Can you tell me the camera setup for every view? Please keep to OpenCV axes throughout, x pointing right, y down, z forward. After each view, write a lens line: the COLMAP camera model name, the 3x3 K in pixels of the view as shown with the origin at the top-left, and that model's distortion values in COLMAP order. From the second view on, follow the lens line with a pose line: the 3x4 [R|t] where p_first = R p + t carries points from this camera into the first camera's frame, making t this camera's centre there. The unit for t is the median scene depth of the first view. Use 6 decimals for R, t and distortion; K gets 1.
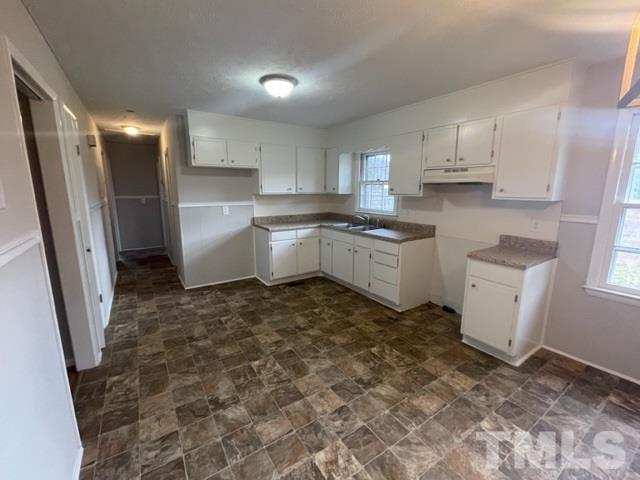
lens RADIAL K [[268.7, 0, 320.0], [0, 268.7, 242.3], [0, 0, 1]] dist [-0.012827, 0.000916]
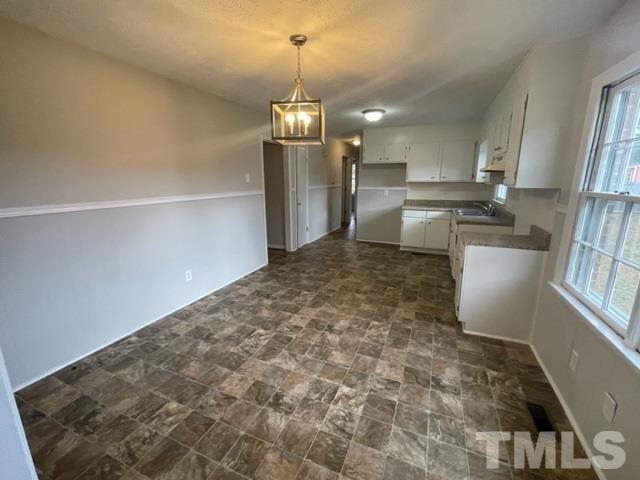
lens RADIAL K [[268.7, 0, 316.6], [0, 268.7, 237.9], [0, 0, 1]] dist [-0.012827, 0.000916]
pose [[0.549604, 0.175473, -0.816789, 0.620273], [-0.151664, 0.982404, 0.109000, 0.016790], [0.821543, 0.063970, 0.566546, -0.102081]]
